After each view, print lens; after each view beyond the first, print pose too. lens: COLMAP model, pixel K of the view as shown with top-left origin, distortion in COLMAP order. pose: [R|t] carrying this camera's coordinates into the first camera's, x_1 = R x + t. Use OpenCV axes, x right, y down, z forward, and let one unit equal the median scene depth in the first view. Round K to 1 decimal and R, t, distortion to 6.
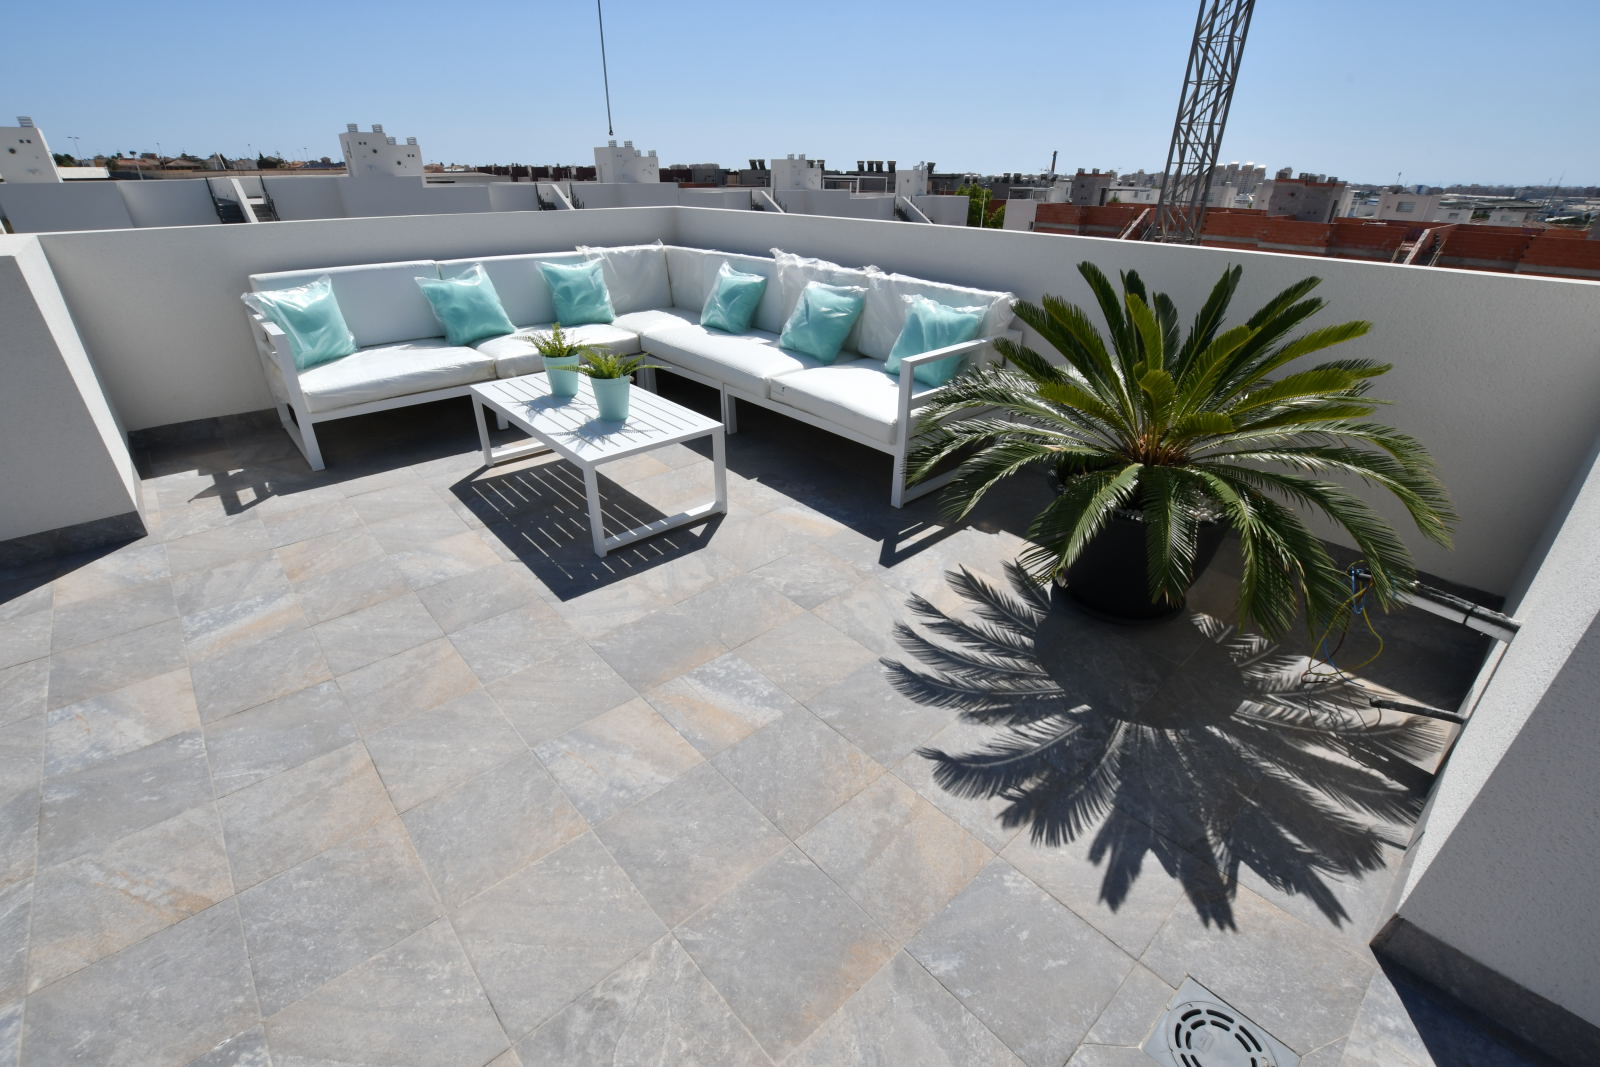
lens RADIAL K [[699.5, 0, 794.4], [0, 699.5, 532.6], [0, 0, 1]] dist [-0.038295, 0.007064]
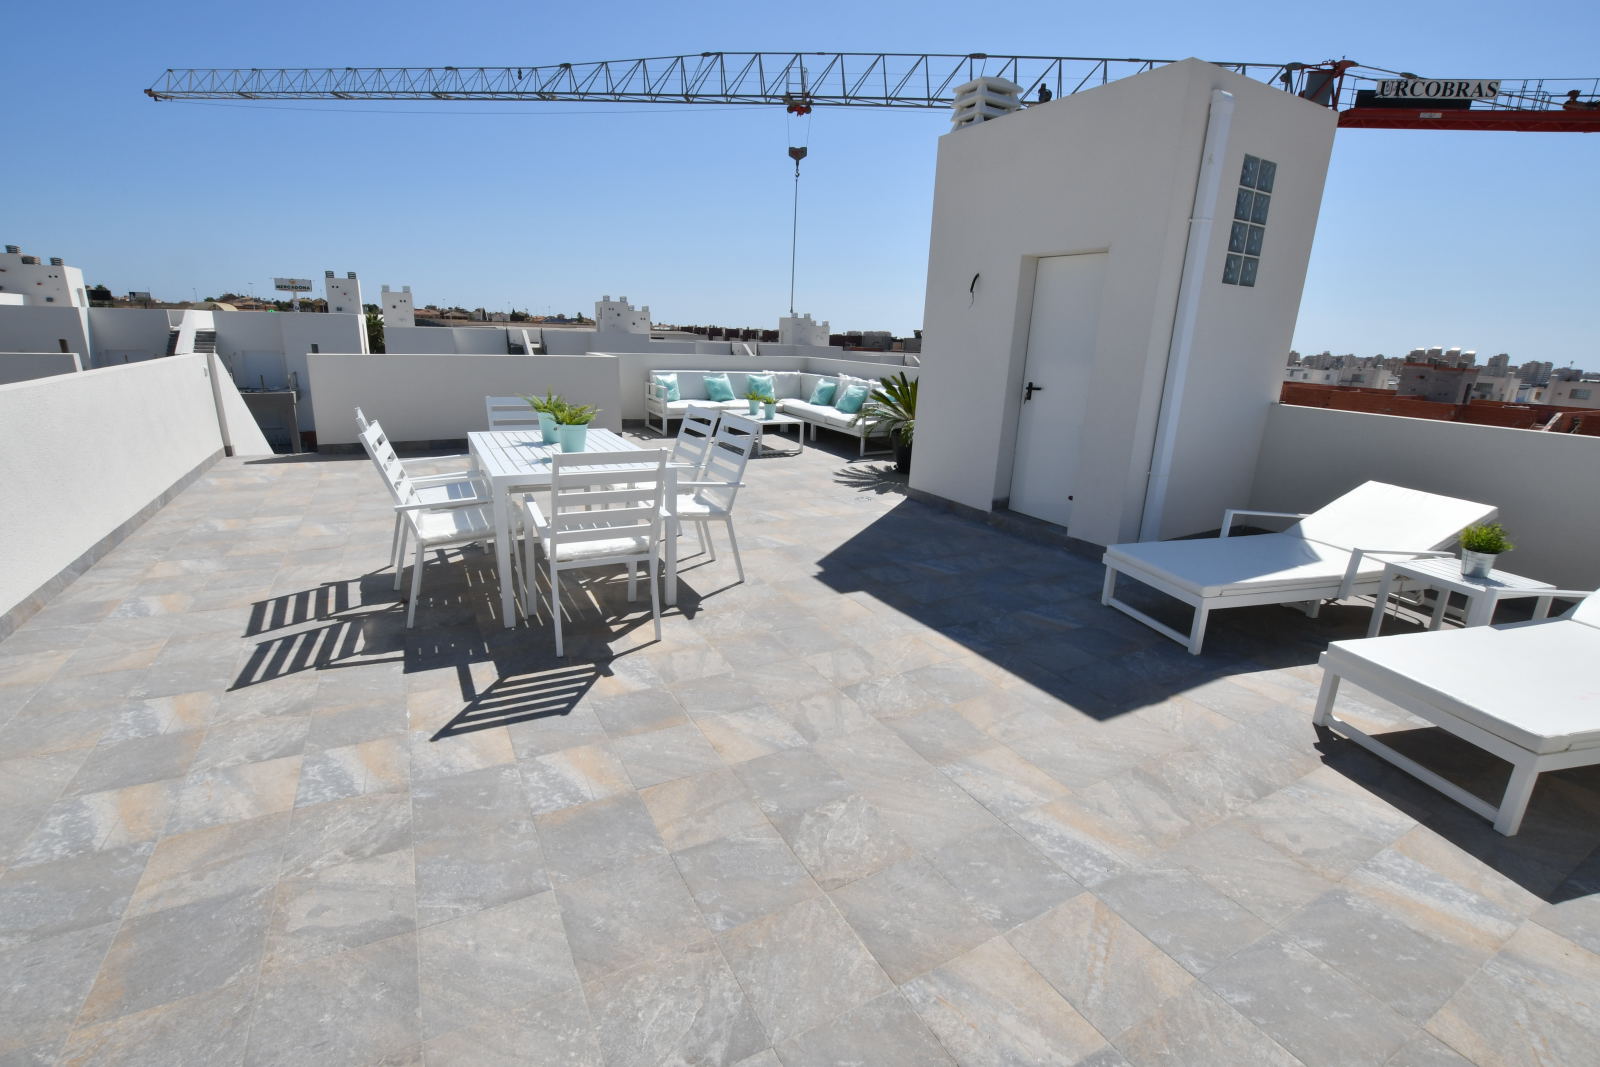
lens RADIAL K [[704.7, 0, 789.7], [0, 704.7, 538.0], [0, 0, 1]] dist [-0.039124, 0.006904]
pose [[0.972008, 0.092247, -0.216083, 0.054529], [-0.133916, 0.973203, -0.186928, 0.091606], [0.193049, 0.210633, 0.958314, -0.183729]]
